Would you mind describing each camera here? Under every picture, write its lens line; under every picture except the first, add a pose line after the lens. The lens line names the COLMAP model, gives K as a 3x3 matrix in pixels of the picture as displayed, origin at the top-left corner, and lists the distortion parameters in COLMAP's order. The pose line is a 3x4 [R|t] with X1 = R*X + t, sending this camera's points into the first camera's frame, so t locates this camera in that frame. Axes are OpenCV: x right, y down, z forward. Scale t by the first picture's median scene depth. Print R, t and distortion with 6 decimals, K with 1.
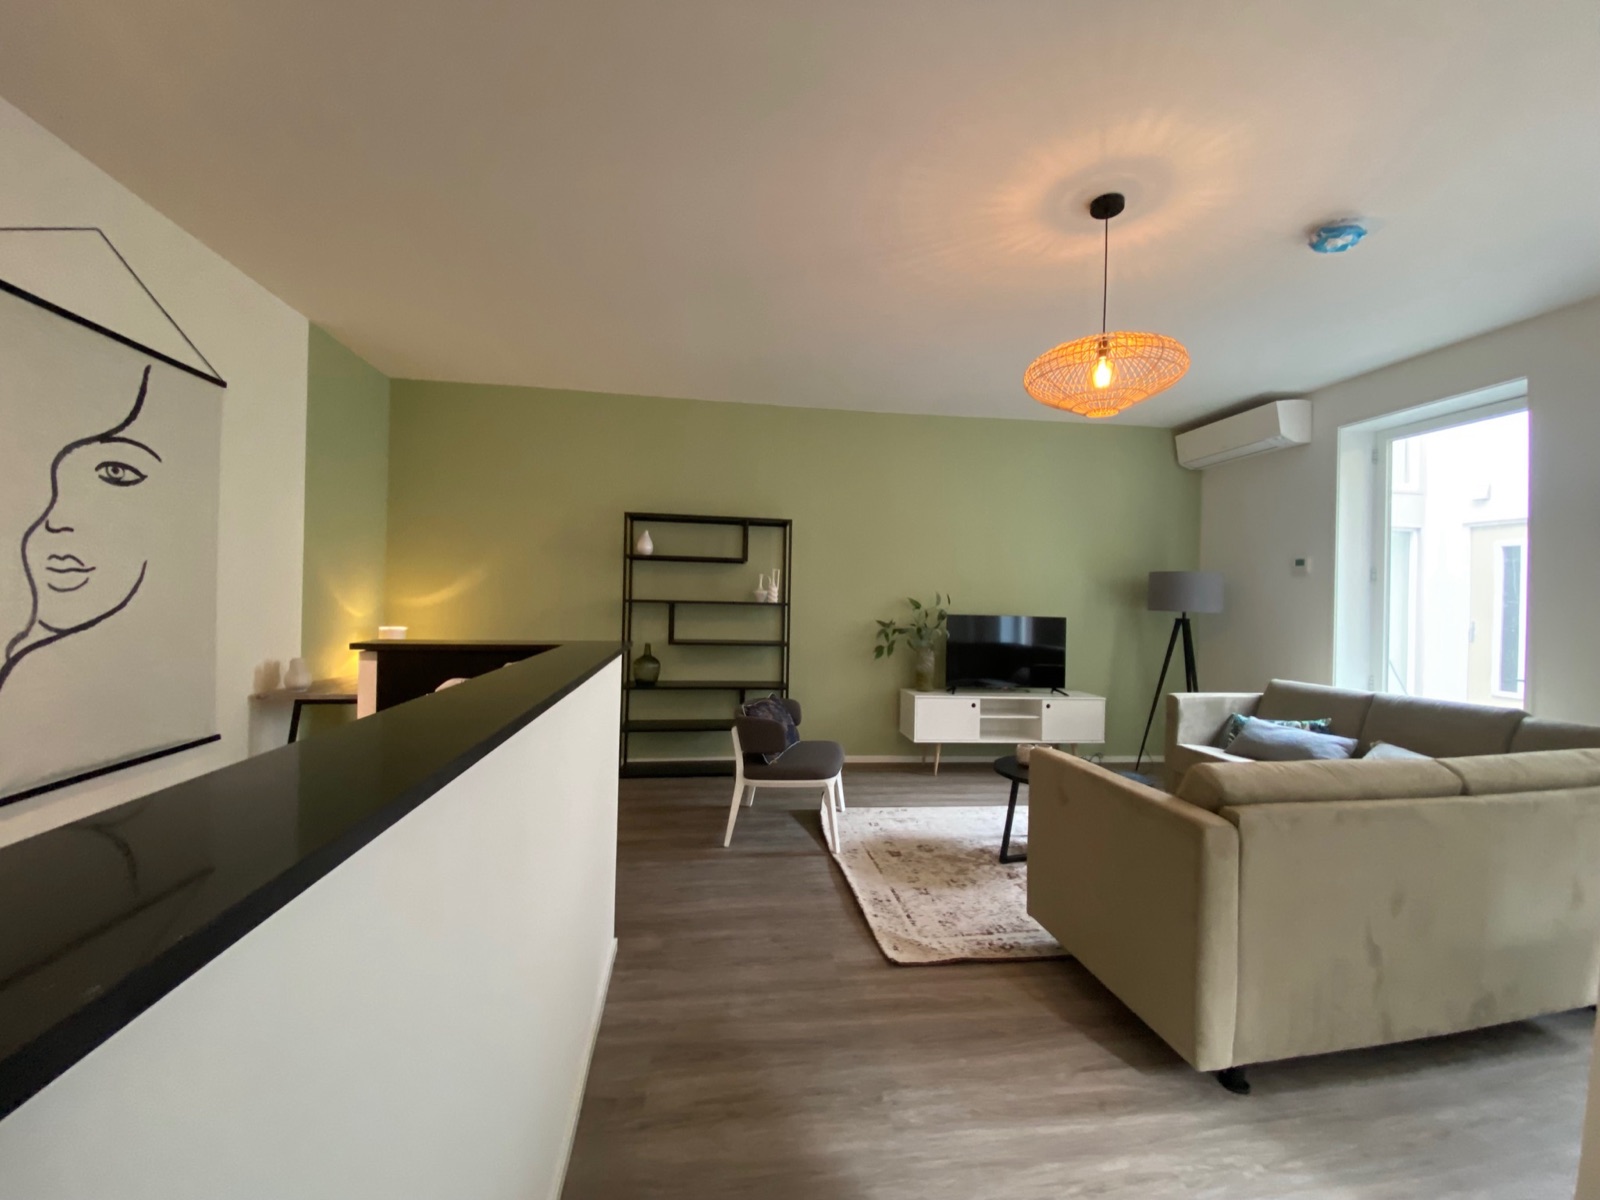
lens RADIAL K [[640.9, 0, 797.3], [0, 640.9, 594.9], [0, 0, 1]] dist [0.023942, -0.020975]
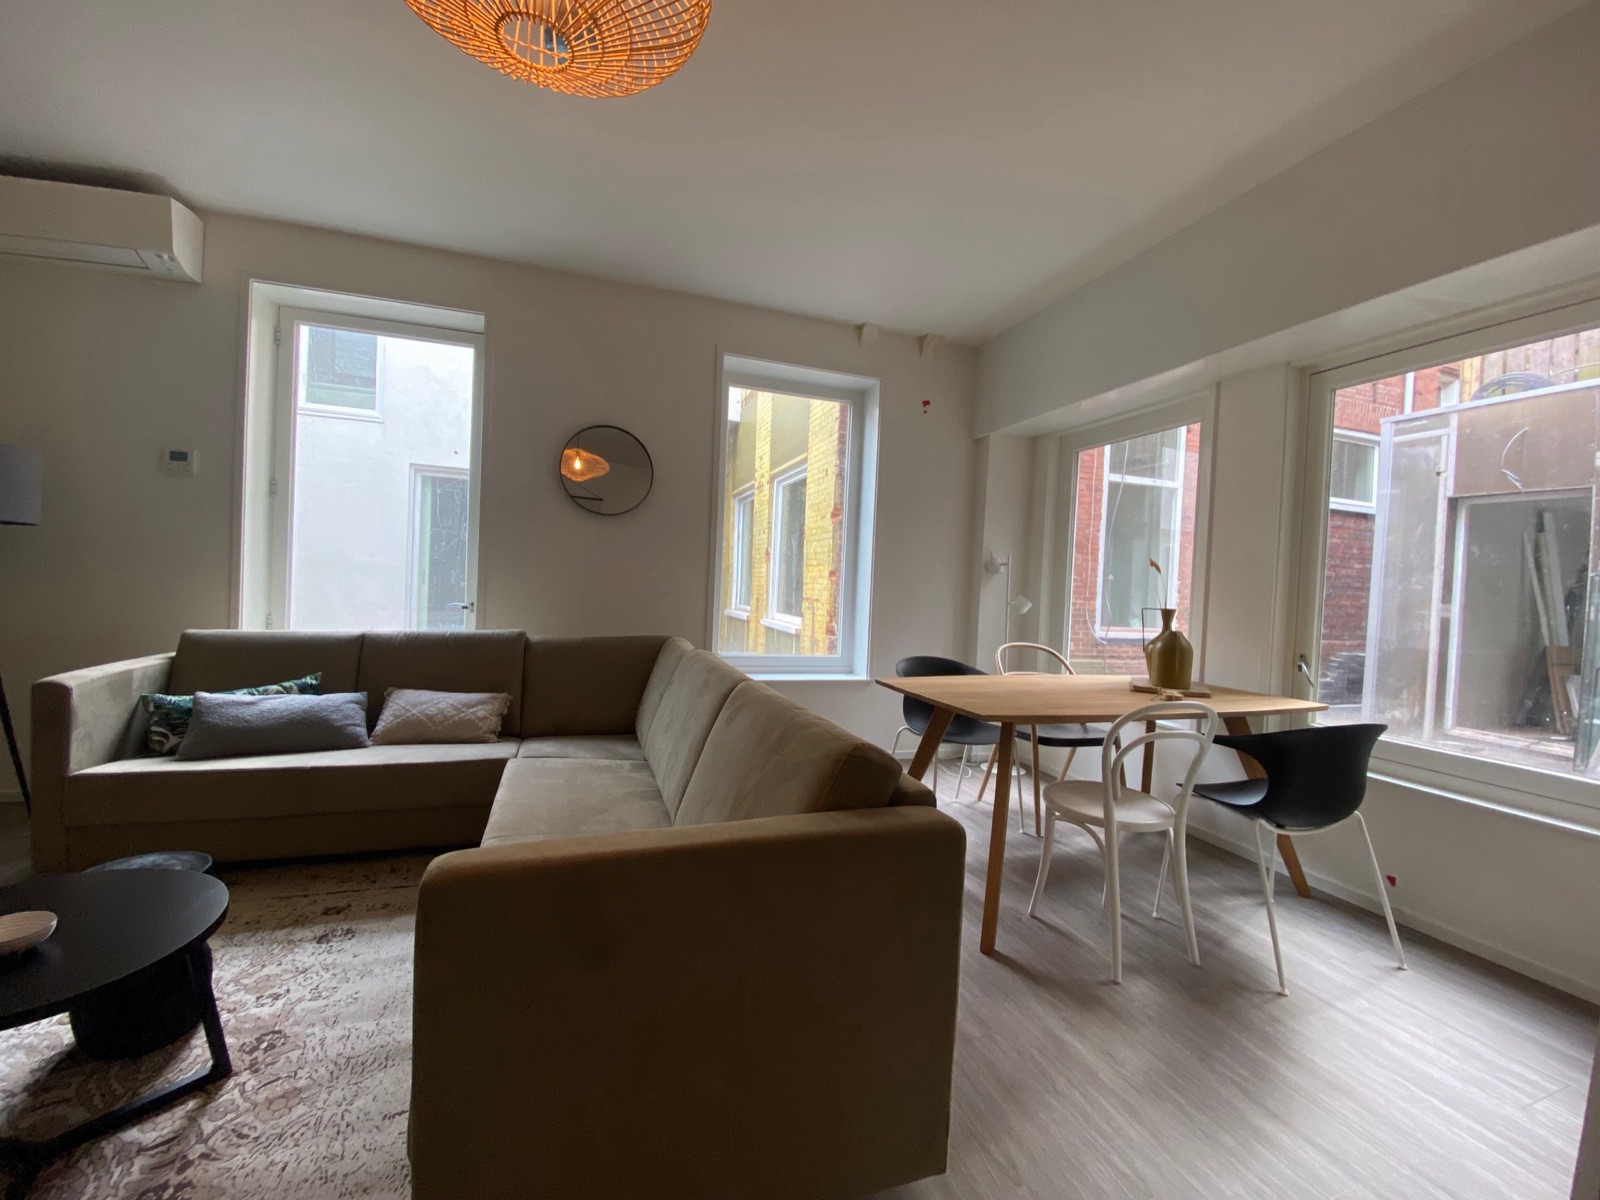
lens RADIAL K [[640.9, 0, 797.3], [0, 640.9, 594.9], [0, 0, 1]] dist [0.023942, -0.020975]
pose [[-0.174400, -0.050251, 0.983392, -0.008034], [-0.054549, 0.997656, 0.041306, 0.050508], [-0.983163, -0.046439, -0.176732, 0.742744]]
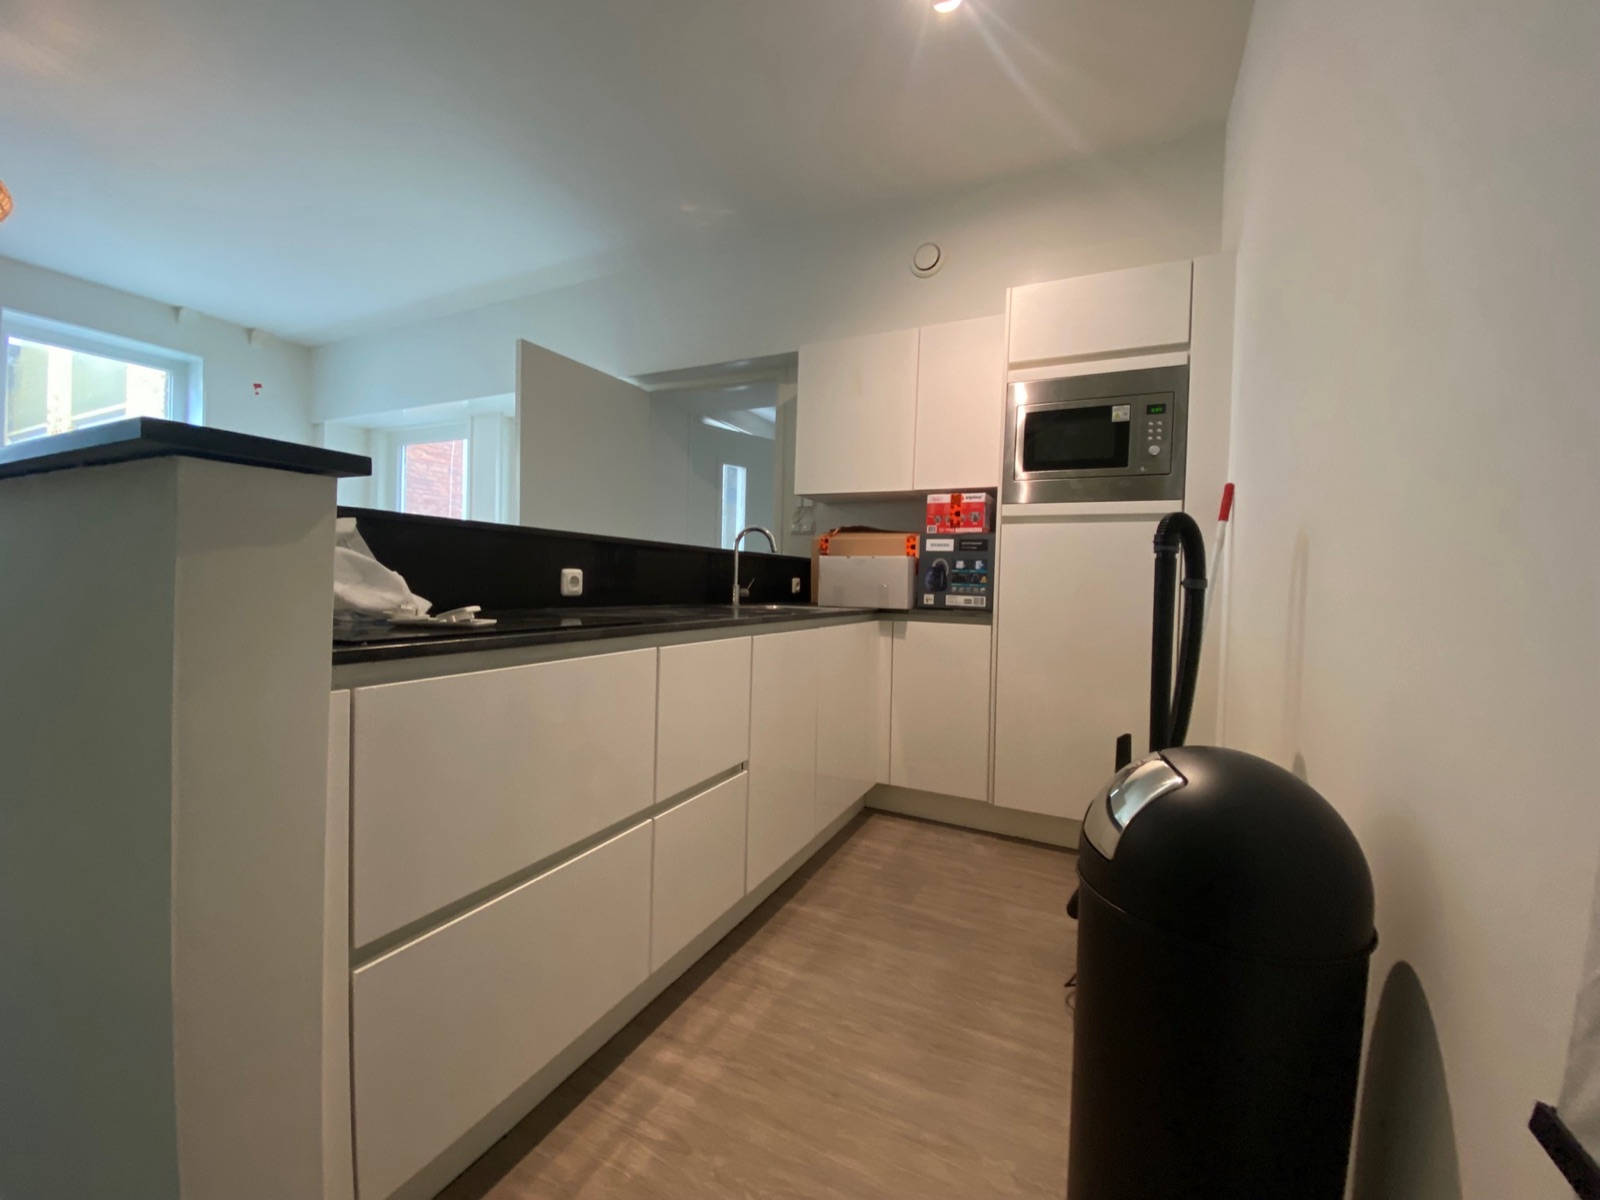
lens RADIAL K [[640.9, 0, 797.3], [0, 640.9, 594.9], [0, 0, 1]] dist [0.023942, -0.020975]
pose [[-0.823121, -0.058035, 0.564892, -0.781128], [-0.050193, 0.998306, 0.029424, 0.087090], [-0.565643, -0.004134, -0.824640, 0.812325]]
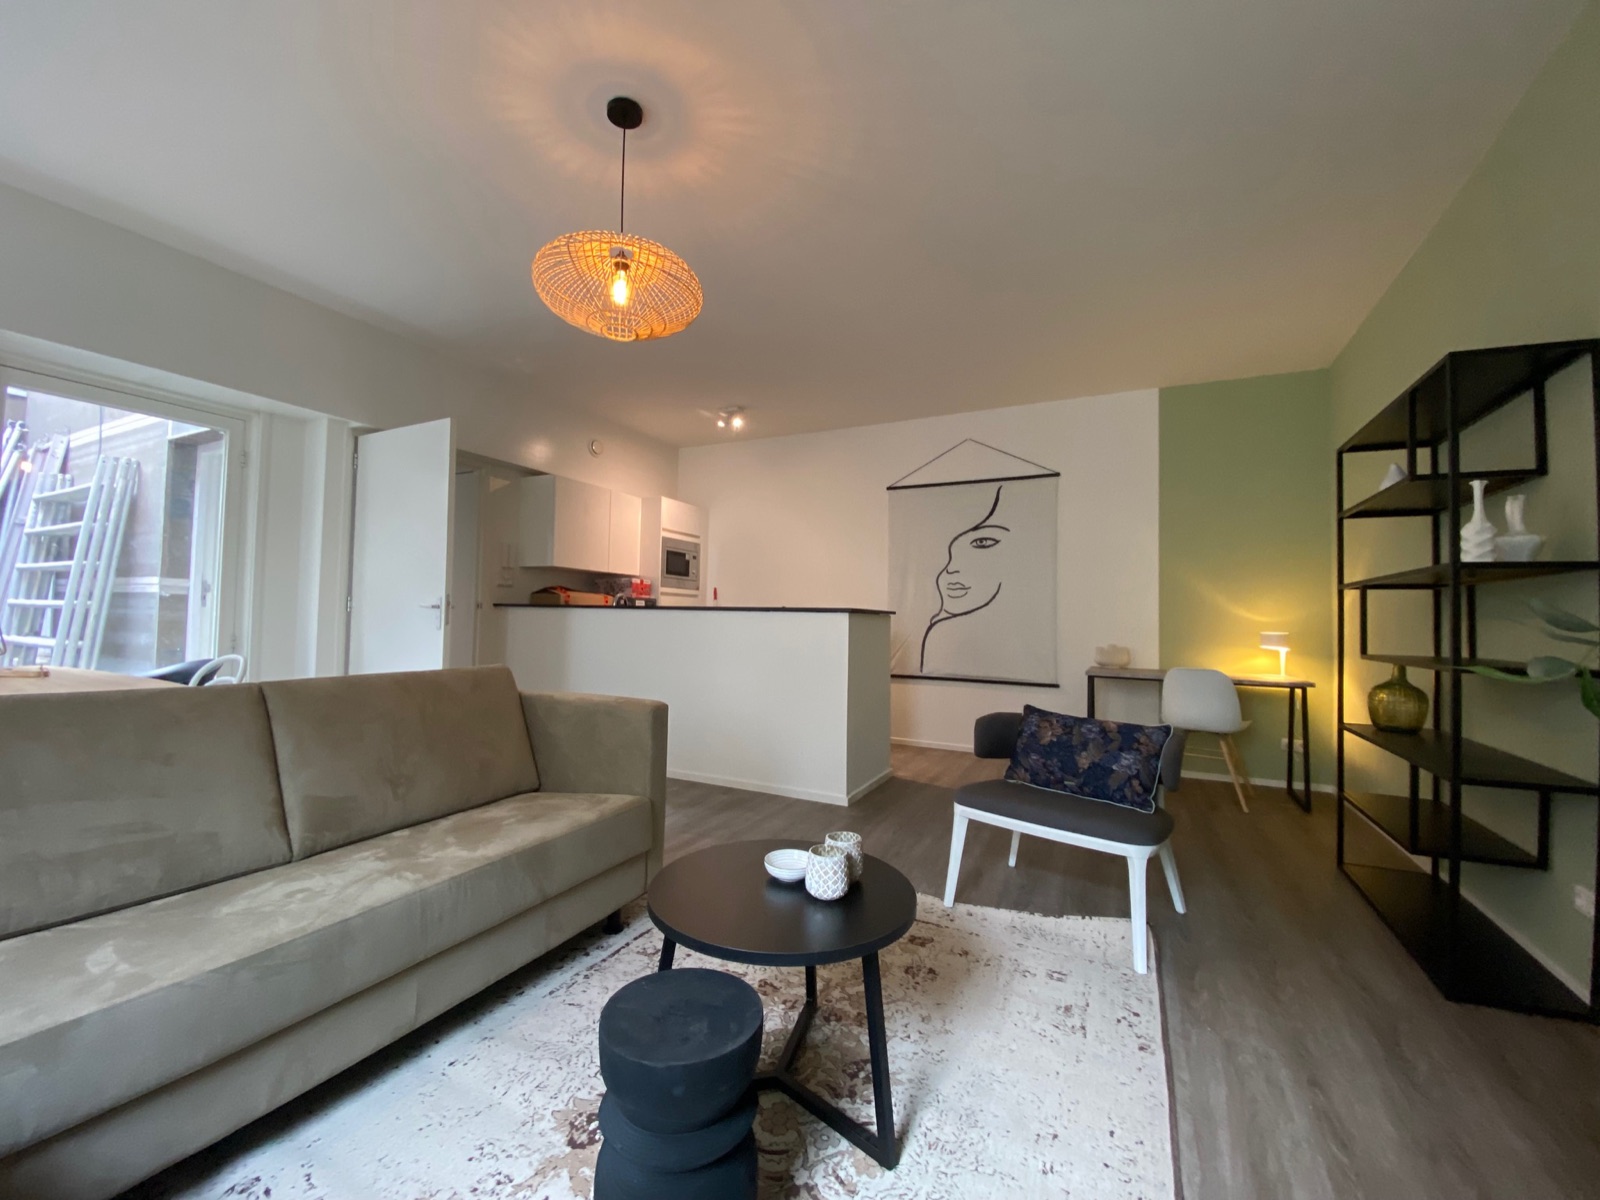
lens RADIAL K [[642.0, 0, 793.9], [0, 642.0, 592.9], [0, 0, 1]] dist [0.033634, -0.027044]
pose [[-0.573276, -0.068135, -0.816525, 0.885470], [-0.029158, 0.997602, -0.062773, 0.110861], [0.818844, -0.012178, -0.573888, 1.447408]]
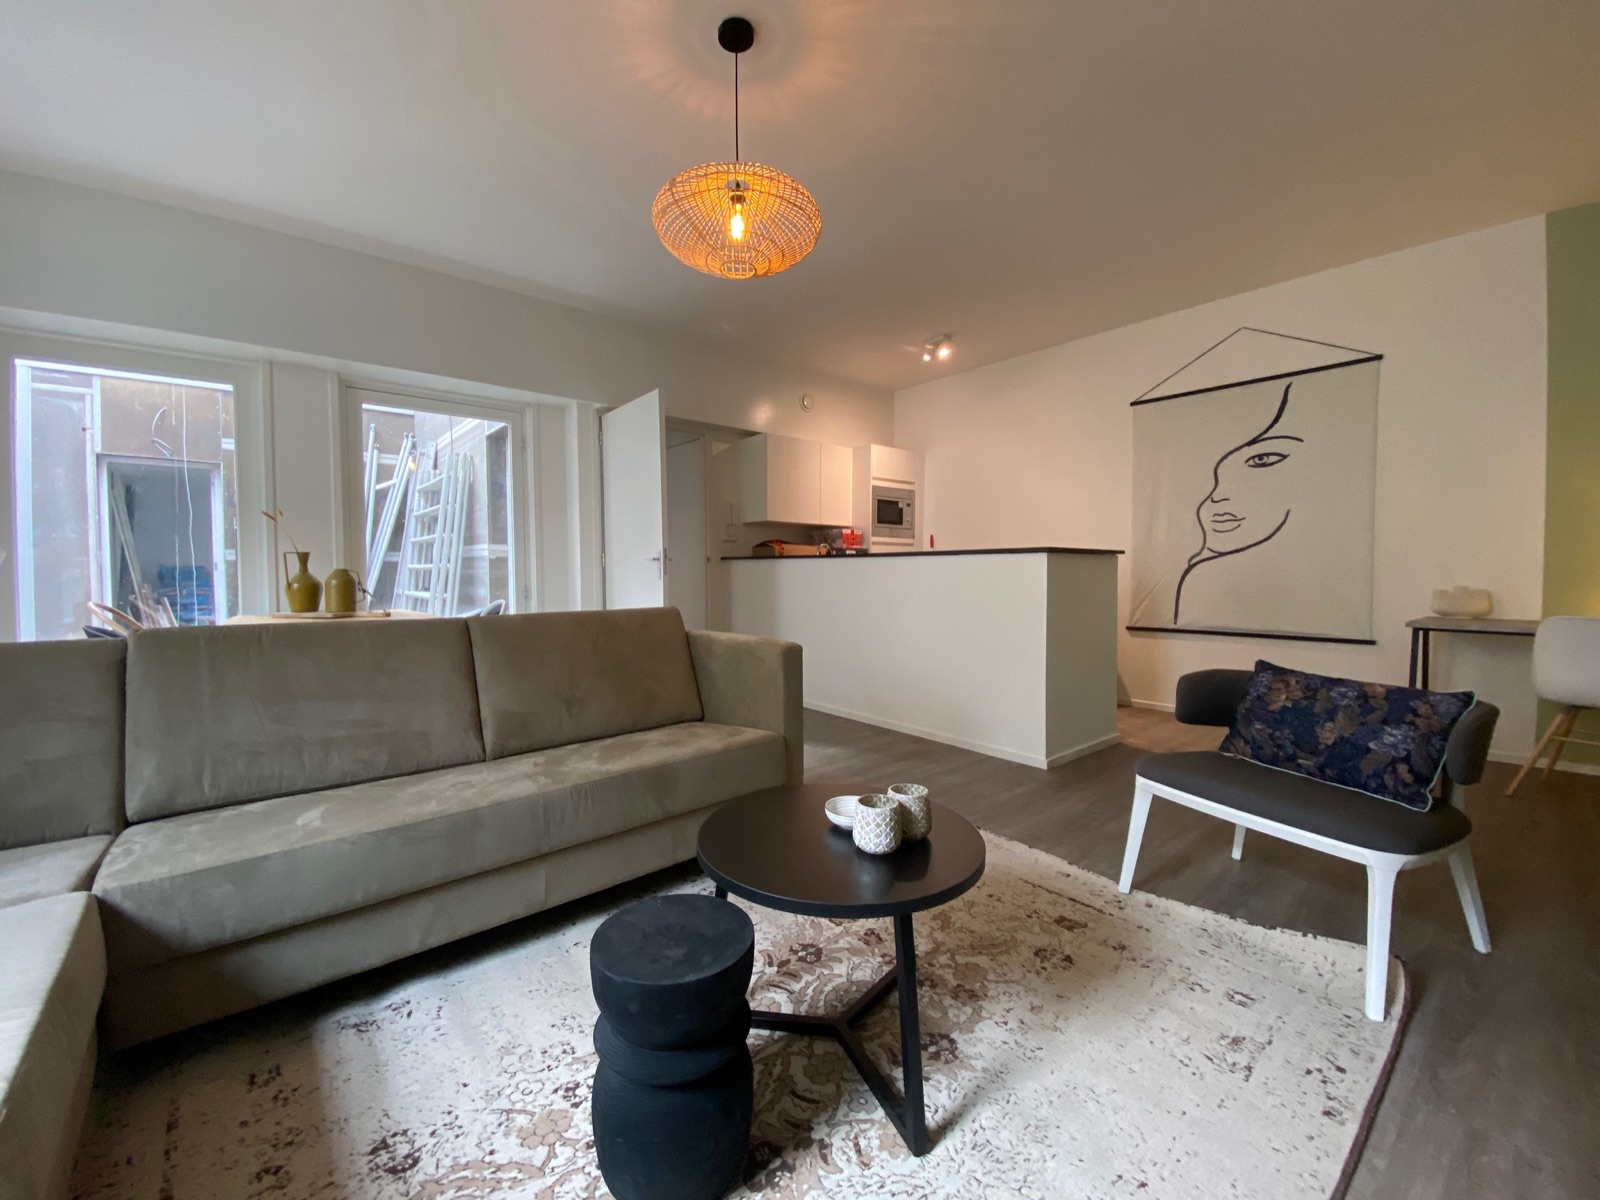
lens RADIAL K [[640.9, 0, 797.3], [0, 640.9, 594.9], [0, 0, 1]] dist [0.023942, -0.020975]
pose [[-0.852413, -0.002040, -0.522866, 0.731653], [-0.014238, 0.999712, 0.019311, 0.125446], [0.522676, 0.023906, -0.852196, 1.528845]]
